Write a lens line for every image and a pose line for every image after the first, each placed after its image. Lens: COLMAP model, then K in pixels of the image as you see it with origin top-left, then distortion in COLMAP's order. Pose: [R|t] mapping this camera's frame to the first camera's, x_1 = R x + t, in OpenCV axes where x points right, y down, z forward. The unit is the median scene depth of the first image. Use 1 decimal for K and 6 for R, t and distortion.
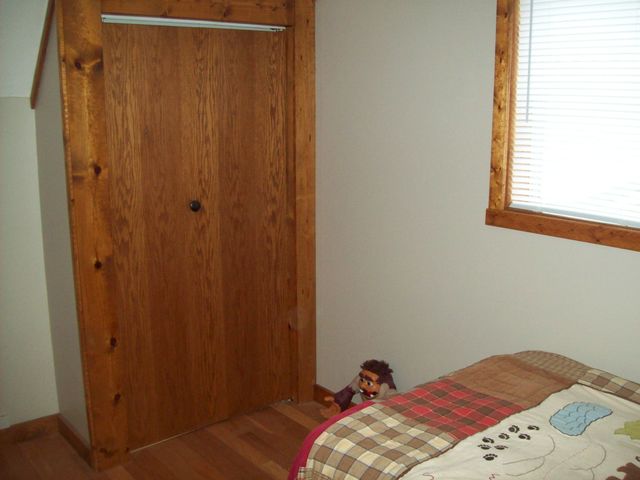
lens RADIAL K [[679.1, 0, 319.6], [0, 679.1, 239.2], [0, 0, 1]] dist [-0.010414, 0.000000]
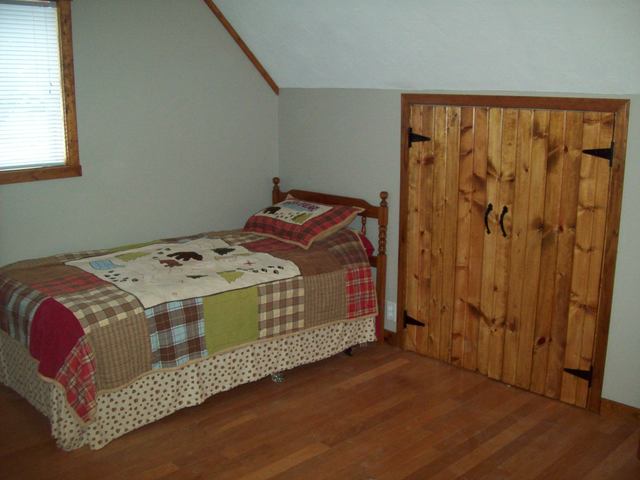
lens RADIAL K [[679.1, 0, 319.5], [0, 679.1, 240.3], [0, 0, 1]] dist [-0.010414, 0.000000]
pose [[-0.077820, -0.200815, 0.976533, -1.471484], [0.221747, 0.951481, 0.213334, -0.061622], [-0.971994, 0.233145, -0.029514, 0.501653]]
